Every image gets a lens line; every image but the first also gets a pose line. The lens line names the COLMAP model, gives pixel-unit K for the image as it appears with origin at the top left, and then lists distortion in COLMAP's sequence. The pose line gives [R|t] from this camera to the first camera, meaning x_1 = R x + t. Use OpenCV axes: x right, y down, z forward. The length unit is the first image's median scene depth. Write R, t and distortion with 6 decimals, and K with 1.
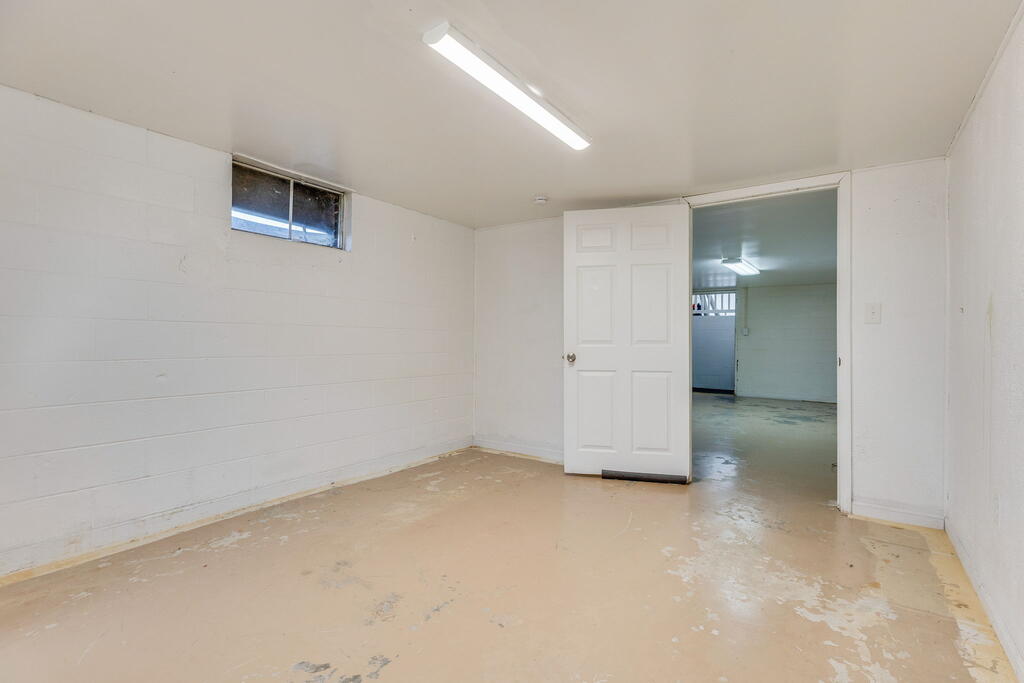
lens RADIAL K [[462.5, 0, 527.3], [0, 462.5, 346.0], [0, 0, 1]] dist [0.001110, -0.000188]
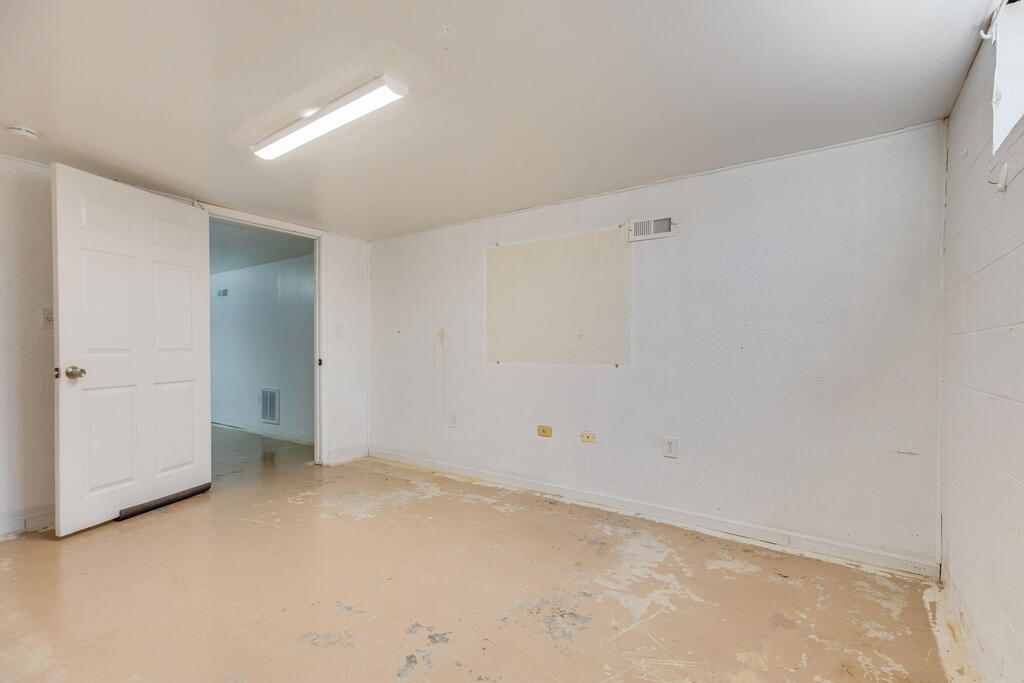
lens RADIAL K [[457.5, 0, 513.4], [0, 457.5, 356.9], [0, 0, 1]] dist [0.001671, 0.000361]
pose [[0.023430, -0.026139, 0.999384, -0.716036], [0.007370, 0.999635, 0.025973, -0.014736], [-0.999698, 0.006757, 0.023614, 0.358916]]
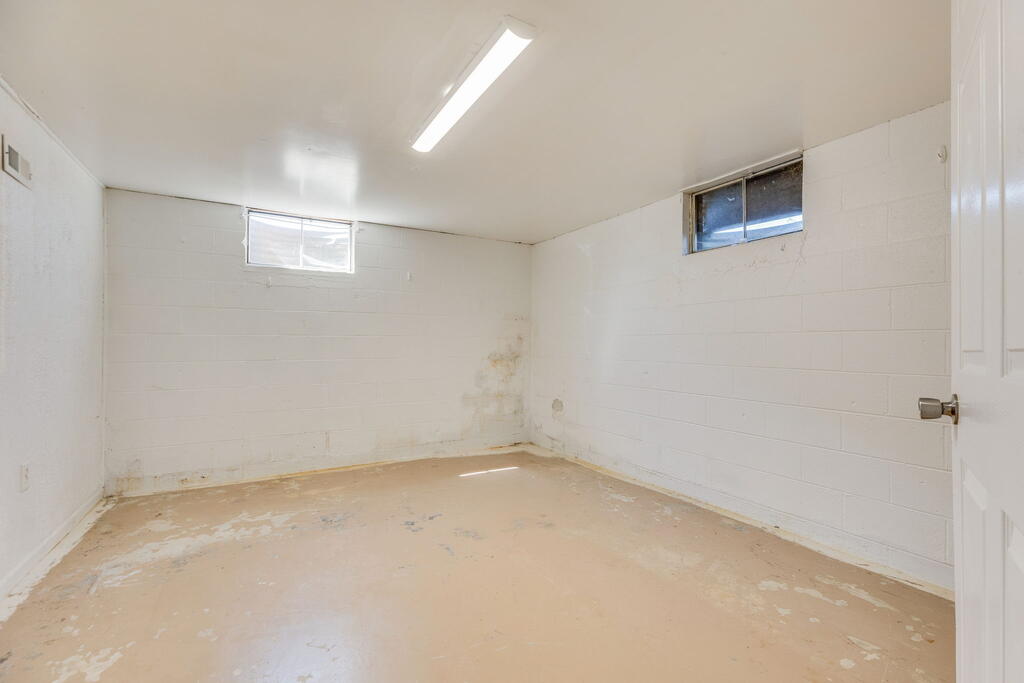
lens RADIAL K [[462.5, 0, 527.3], [0, 462.5, 346.0], [0, 0, 1]] dist [0.001110, -0.000188]
pose [[-0.419310, -0.005047, -0.907829, 0.554222], [-0.014472, 0.999895, 0.001126, -0.014447], [0.907728, 0.013611, -0.419339, 1.050848]]
